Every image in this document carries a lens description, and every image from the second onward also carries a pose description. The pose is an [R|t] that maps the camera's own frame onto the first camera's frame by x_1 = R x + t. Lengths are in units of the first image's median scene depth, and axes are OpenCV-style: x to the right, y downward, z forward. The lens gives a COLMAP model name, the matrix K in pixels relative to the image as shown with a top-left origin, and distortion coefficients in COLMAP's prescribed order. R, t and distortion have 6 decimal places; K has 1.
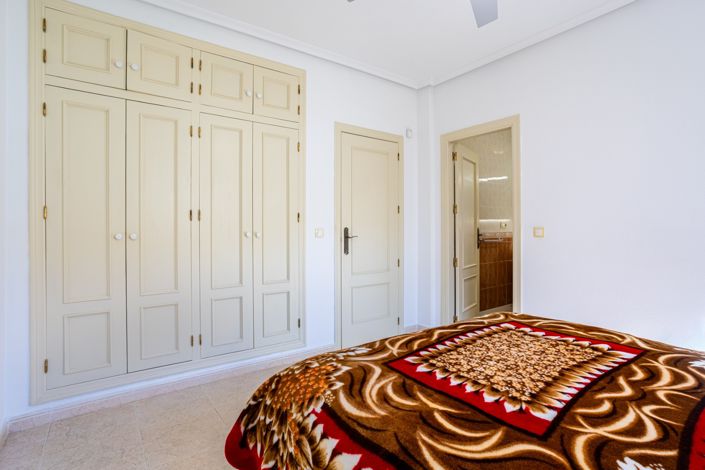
lens RADIAL K [[353.3, 0, 354.1], [0, 353.3, 232.1], [0, 0, 1]] dist [-0.035147, 0.014778]
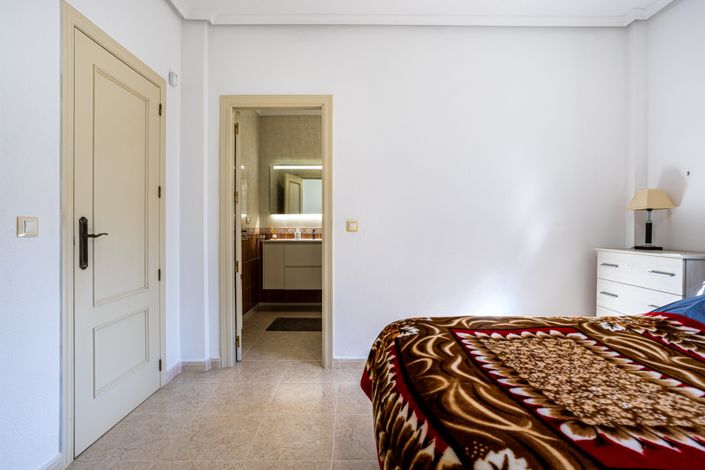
lens RADIAL K [[353.3, 0, 349.8], [0, 353.3, 232.6], [0, 0, 1]] dist [-0.035147, 0.014778]
pose [[0.591969, -0.008884, 0.805912, -0.474124], [0.008291, 0.999953, 0.004933, 0.024498], [-0.805918, 0.003762, 0.592015, 0.892423]]
